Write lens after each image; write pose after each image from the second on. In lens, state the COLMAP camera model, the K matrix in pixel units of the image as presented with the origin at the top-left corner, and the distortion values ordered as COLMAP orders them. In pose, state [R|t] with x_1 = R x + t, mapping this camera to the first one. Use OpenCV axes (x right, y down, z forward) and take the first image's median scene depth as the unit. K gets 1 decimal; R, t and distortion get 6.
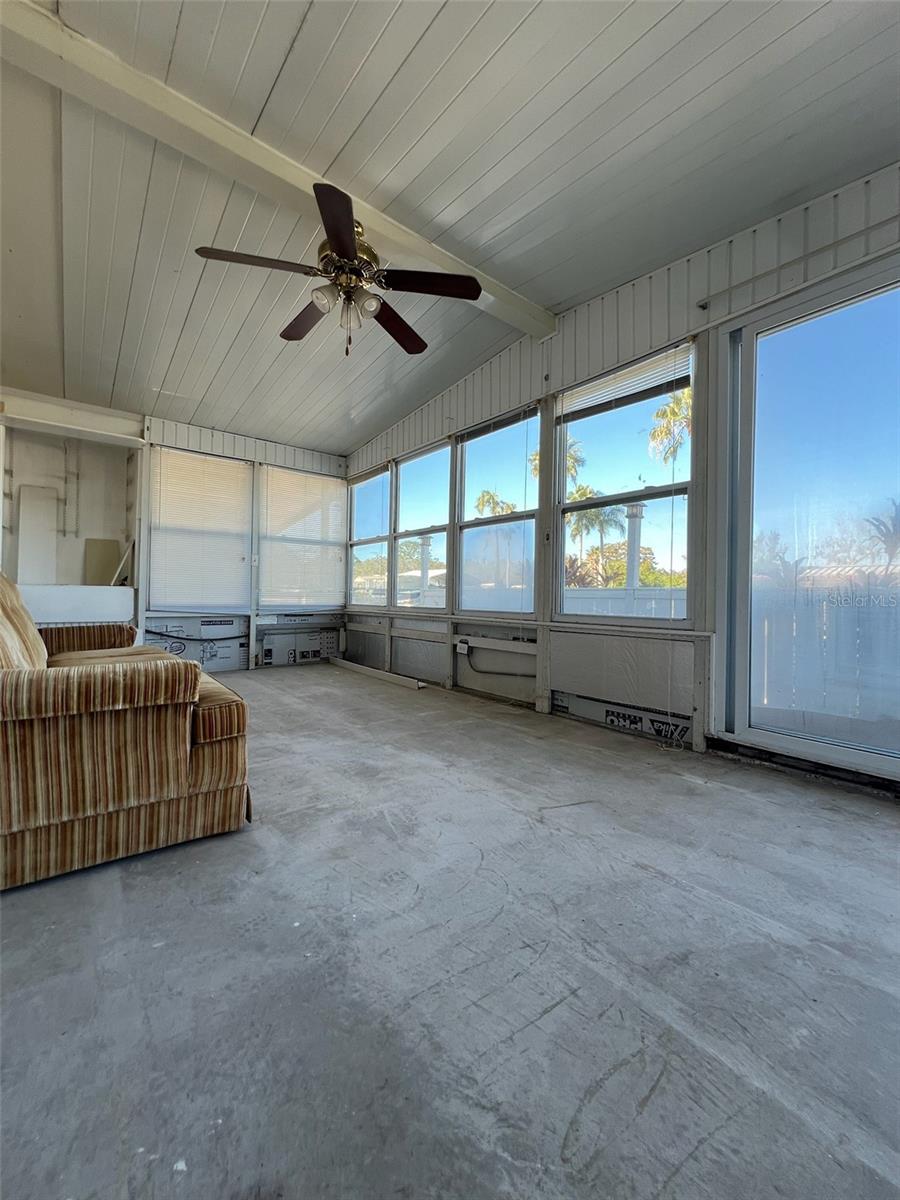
lens RADIAL K [[480.0, 0, 455.3], [0, 480.0, 595.5], [0, 0, 1]] dist [0.000980, -0.000193]
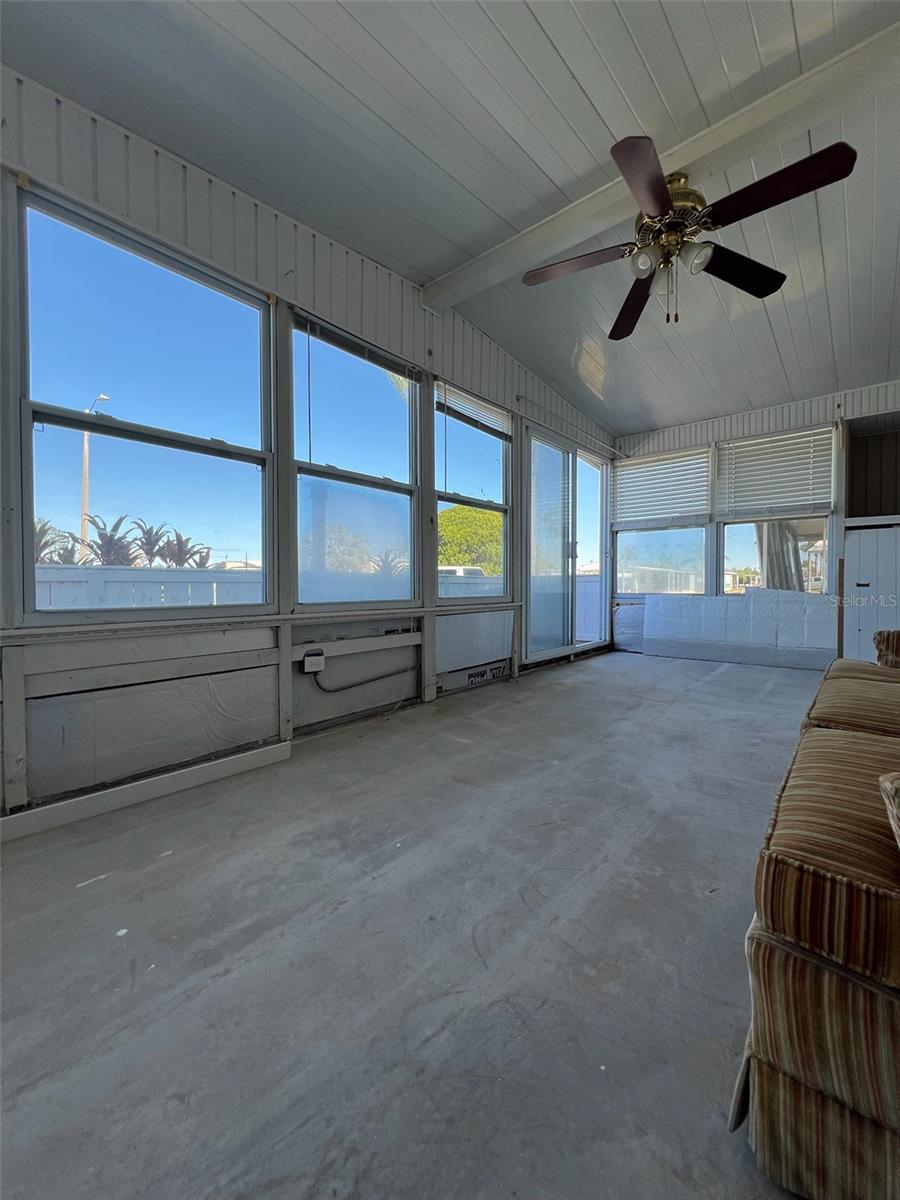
lens RADIAL K [[480.4, 0, 447.2], [0, 480.4, 593.6], [0, 0, 1]] dist [-0.001595, -0.000305]
pose [[-0.176327, -0.034939, 0.983711, -0.975508], [-0.004269, 0.999388, 0.034731, -0.008633], [-0.984322, 0.001924, -0.176368, 1.432139]]
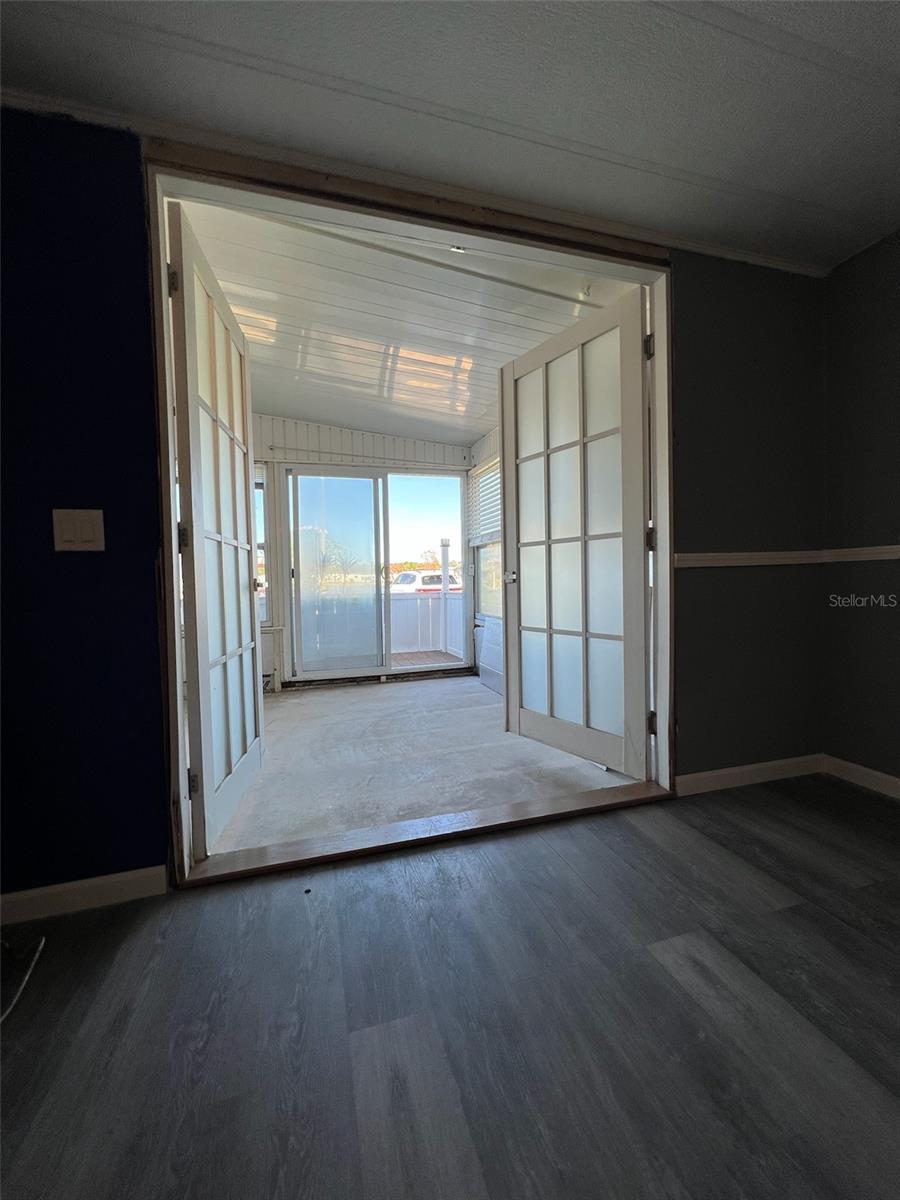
lens RADIAL K [[480.0, 0, 455.3], [0, 480.0, 595.5], [0, 0, 1]] dist [0.000980, -0.000193]
pose [[0.360655, -0.058483, 0.930864, -0.889654], [0.023684, 0.998285, 0.053542, -0.119038], [-0.932398, 0.002736, 0.361422, -0.283986]]
